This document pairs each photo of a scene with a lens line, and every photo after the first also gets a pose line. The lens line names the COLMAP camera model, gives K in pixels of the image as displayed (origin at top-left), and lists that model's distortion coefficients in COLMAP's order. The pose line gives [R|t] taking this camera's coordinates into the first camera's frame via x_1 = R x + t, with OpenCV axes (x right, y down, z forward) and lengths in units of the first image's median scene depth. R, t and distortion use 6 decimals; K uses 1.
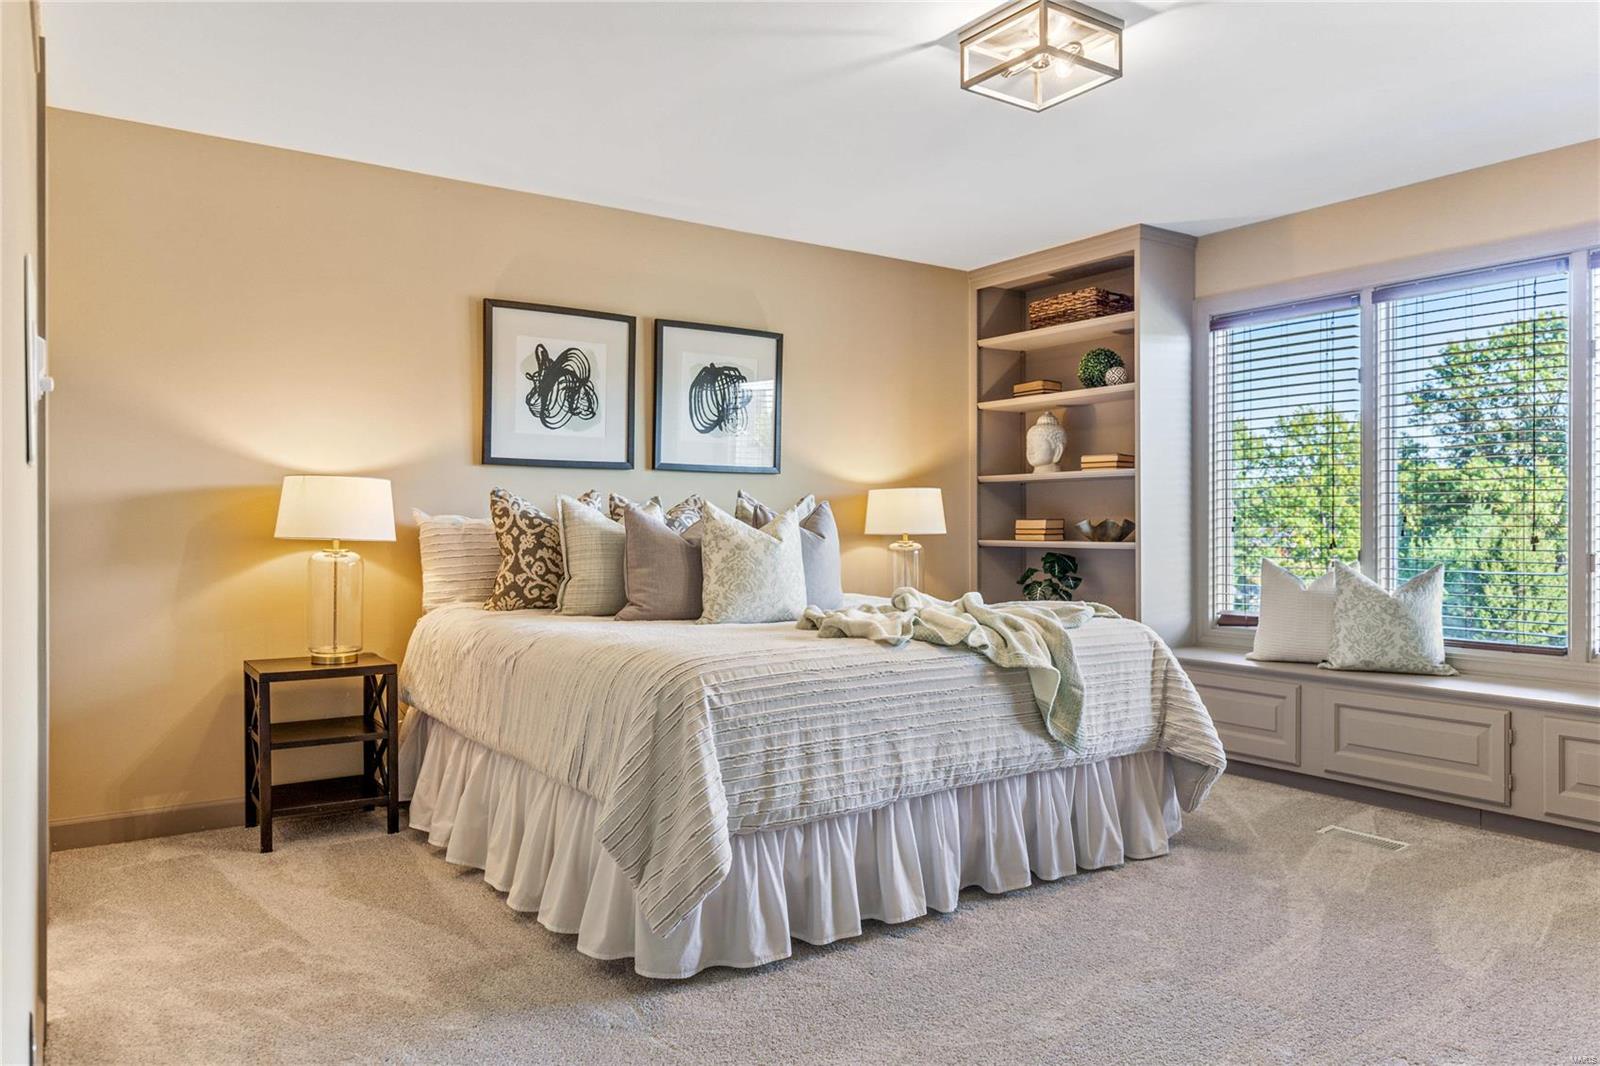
lens RADIAL K [[1093.1, 0, 800.0], [0, 1093.1, 533.0], [0, 0, 1]] dist [-0.001856, -0.000519]
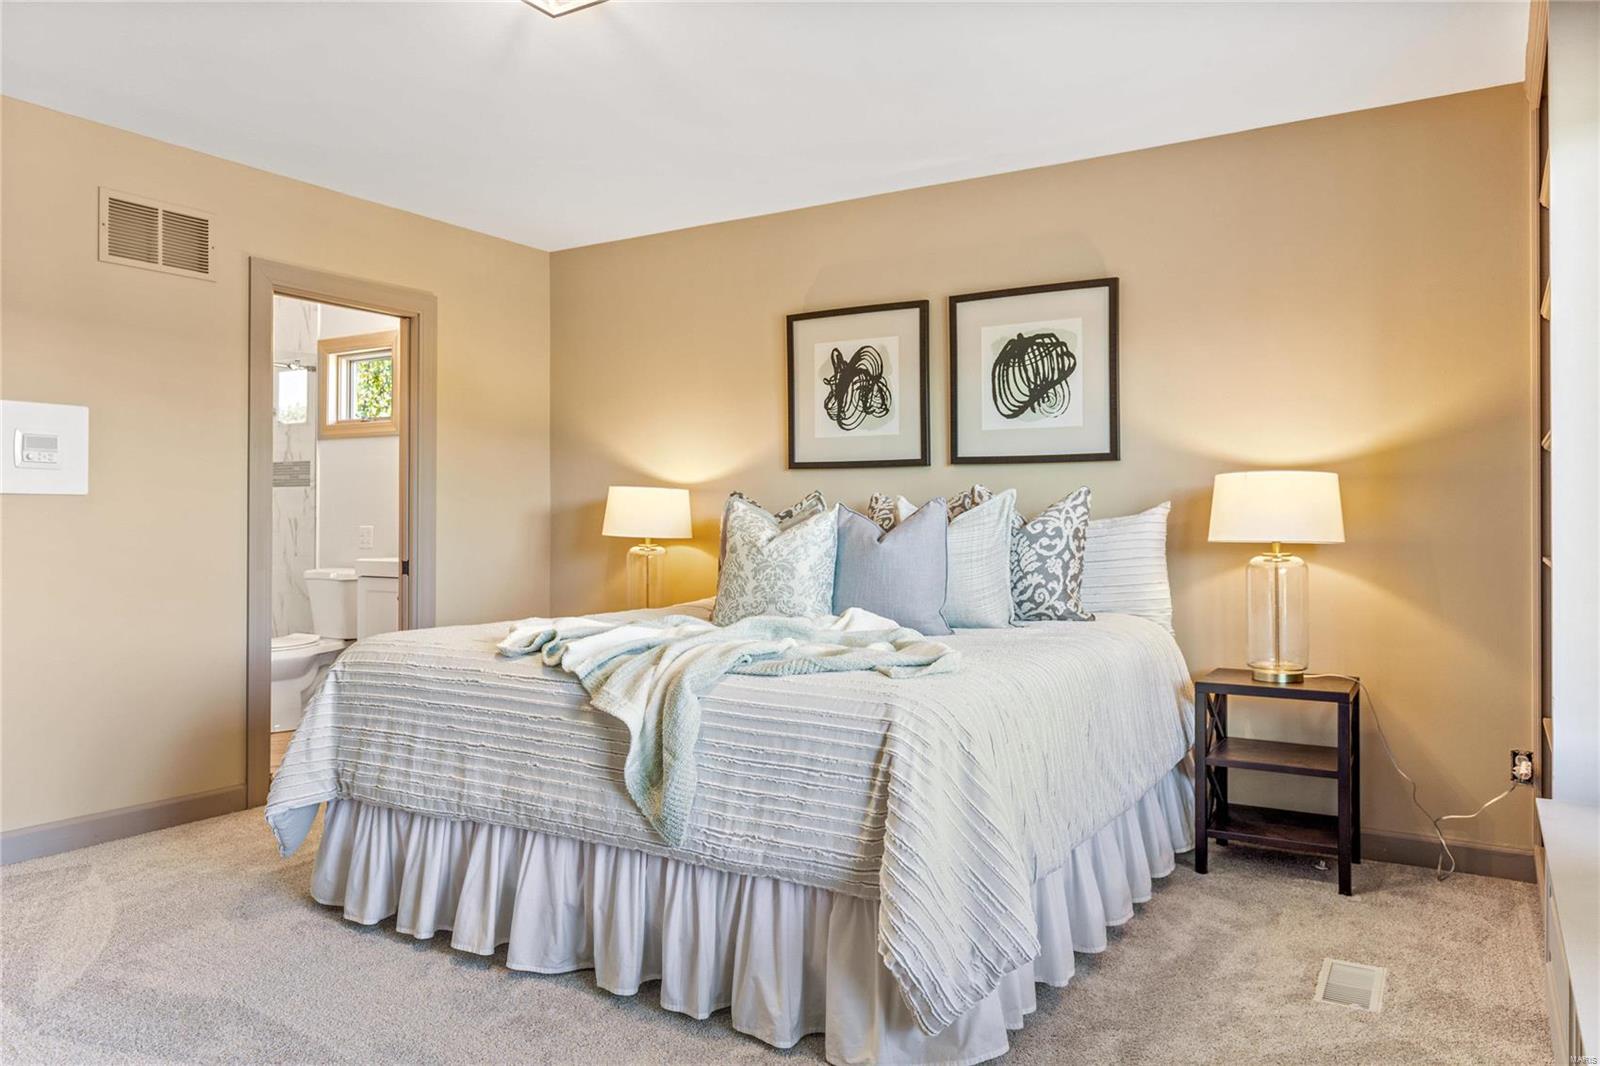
lens RADIAL K [[1091.1, 0, 800.2], [0, 1091.1, 516.3], [0, 0, 1]] dist [-0.007242, -0.002663]
pose [[0.397560, -0.003951, -0.917568, 0.670511], [-0.011264, 0.999894, -0.009186, -0.006525], [0.917507, 0.013987, 0.397474, 0.559238]]
